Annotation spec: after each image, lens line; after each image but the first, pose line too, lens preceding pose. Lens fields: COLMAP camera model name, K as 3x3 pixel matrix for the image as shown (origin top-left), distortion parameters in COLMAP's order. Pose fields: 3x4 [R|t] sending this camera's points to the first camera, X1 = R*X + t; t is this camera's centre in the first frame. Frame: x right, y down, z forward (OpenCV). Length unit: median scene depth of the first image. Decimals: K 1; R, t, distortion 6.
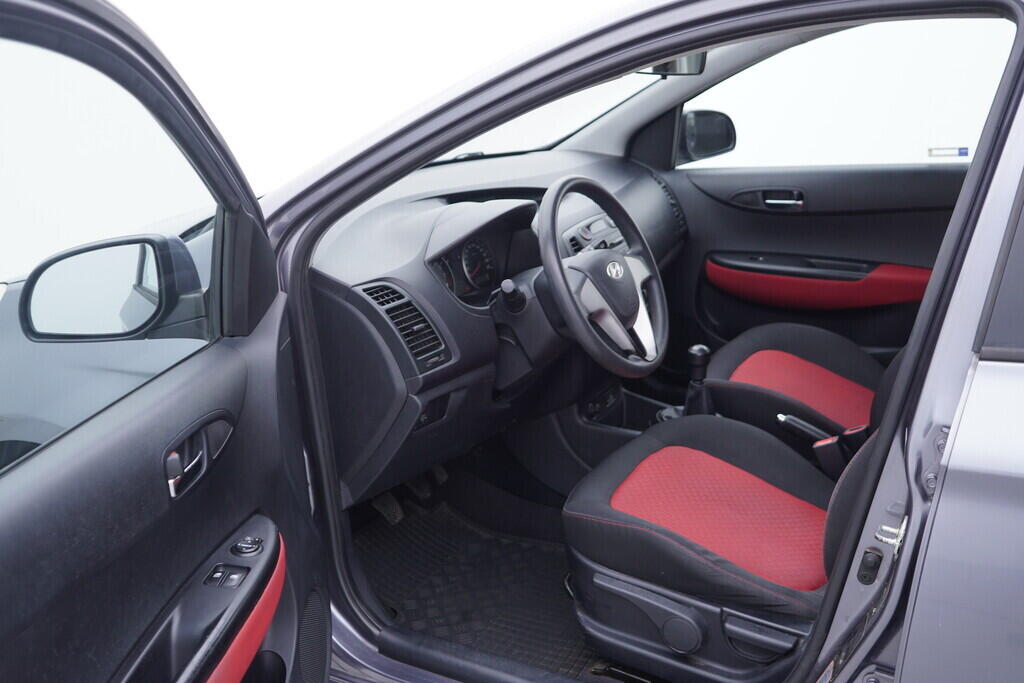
lens RADIAL K [[1046.1, 0, 512.0], [0, 1046.1, 341.5], [0, 0, 1]] dist [-0.020721, -0.025553]
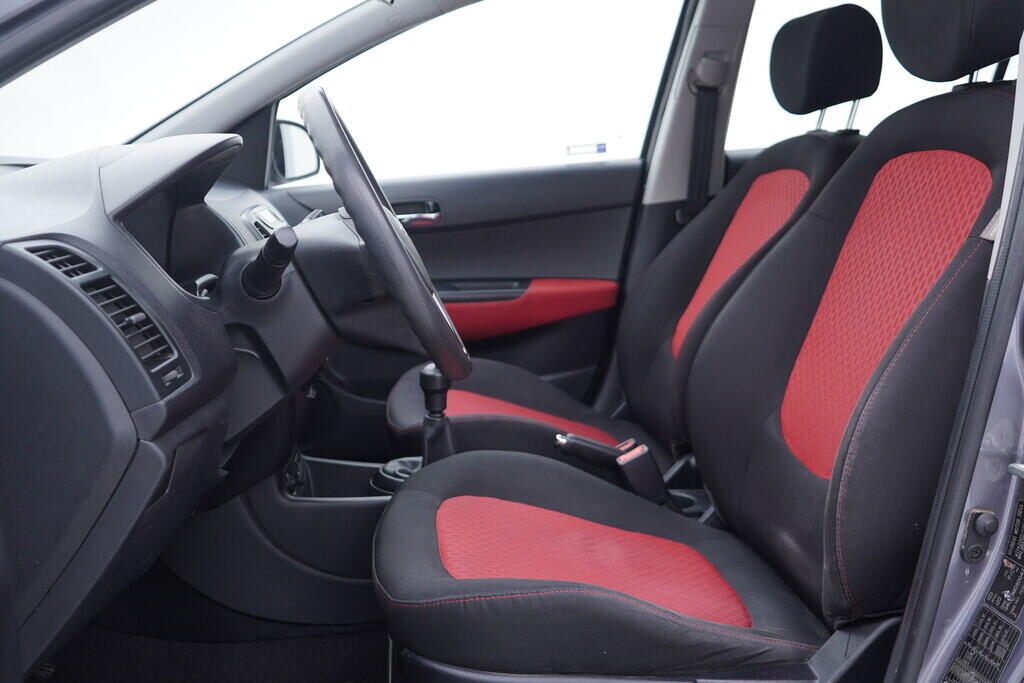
lens RADIAL K [[1046.1, 0, 512.0], [0, 1046.1, 341.5], [0, 0, 1]] dist [-0.020721, -0.025553]
pose [[0.821846, -0.086648, 0.563082, -0.205700], [0.166029, 0.981892, -0.091231, 0.069957], [-0.544981, 0.168466, 0.821350, 0.397407]]
